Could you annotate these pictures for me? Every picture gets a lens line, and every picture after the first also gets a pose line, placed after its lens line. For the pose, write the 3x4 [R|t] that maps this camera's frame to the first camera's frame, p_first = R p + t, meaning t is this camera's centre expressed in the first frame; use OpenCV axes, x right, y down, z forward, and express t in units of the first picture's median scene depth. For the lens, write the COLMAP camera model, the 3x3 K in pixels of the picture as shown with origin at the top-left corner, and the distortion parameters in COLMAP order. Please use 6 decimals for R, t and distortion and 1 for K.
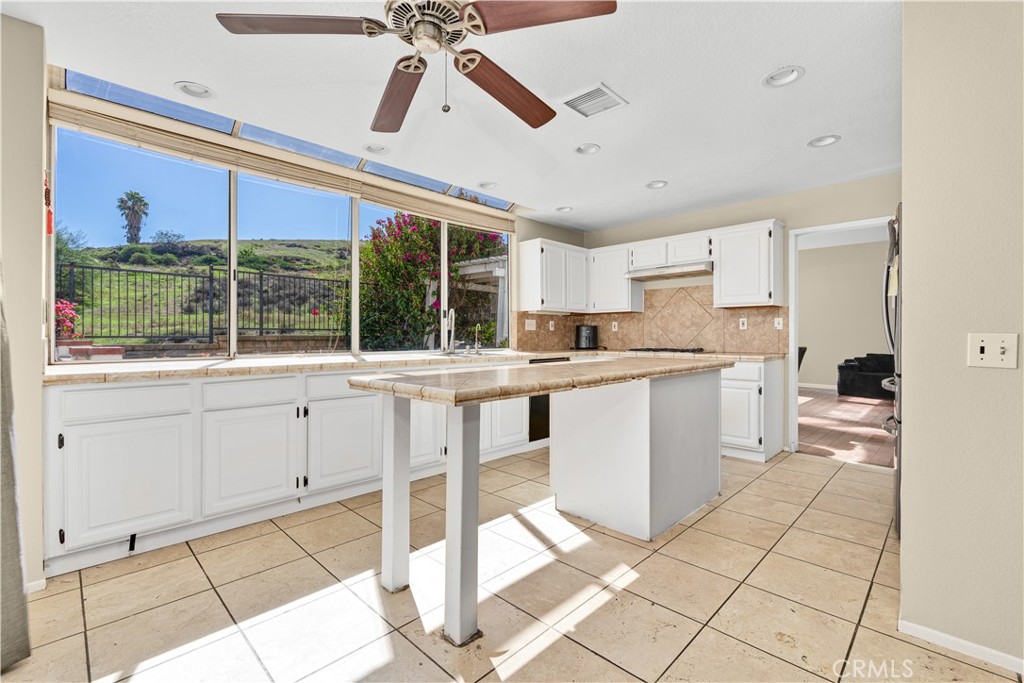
lens RADIAL K [[445.1, 0, 515.4], [0, 445.1, 341.0], [0, 0, 1]] dist [-0.000476, -0.001089]
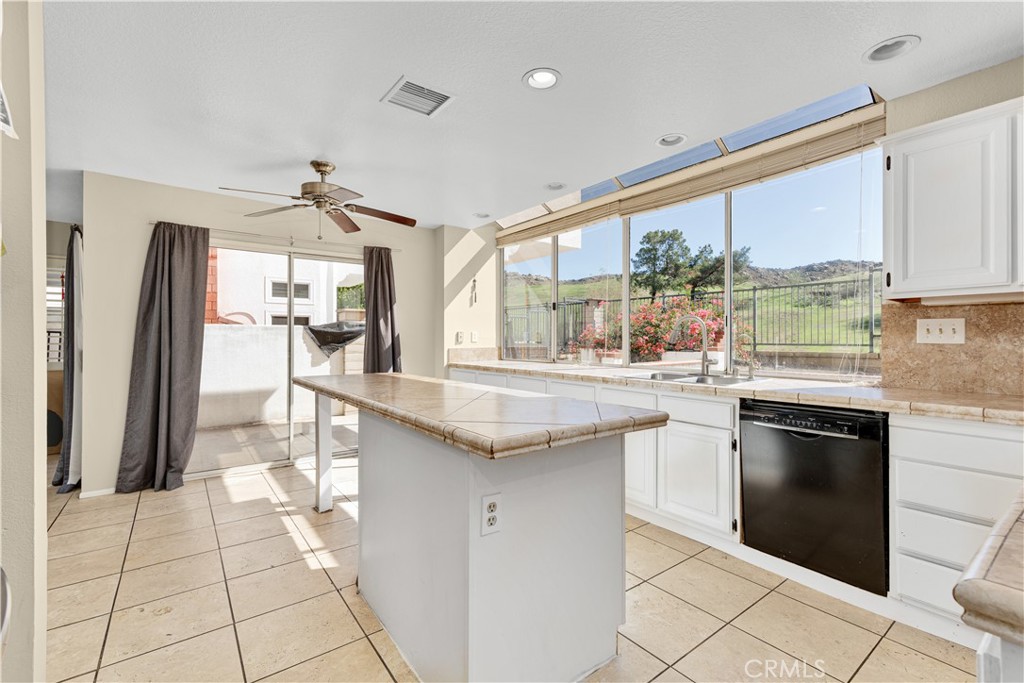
lens RADIAL K [[445.1, 0, 512.4], [0, 445.1, 334.8], [0, 0, 1]] dist [-0.000476, -0.001089]
pose [[-0.147386, -0.010986, -0.989018, 0.487610], [-0.015826, 0.999836, -0.008748, -0.019550], [0.988952, 0.014363, -0.147536, 0.616800]]
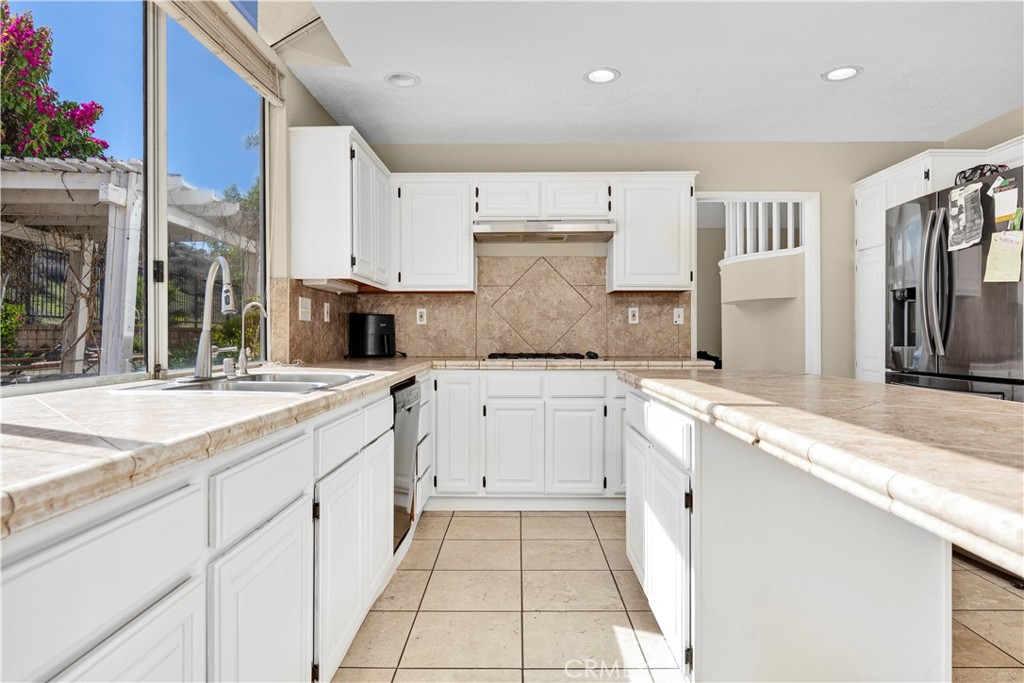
lens RADIAL K [[607.9, 0, 510.0], [0, 607.9, 331.8], [0, 0, 1]] dist [-0.000358, -0.000581]
pose [[0.722685, 0.002500, 0.691173, -0.240481], [0.008426, 0.999887, -0.012427, -0.002371], [-0.691126, 0.014805, 0.722582, 0.369085]]
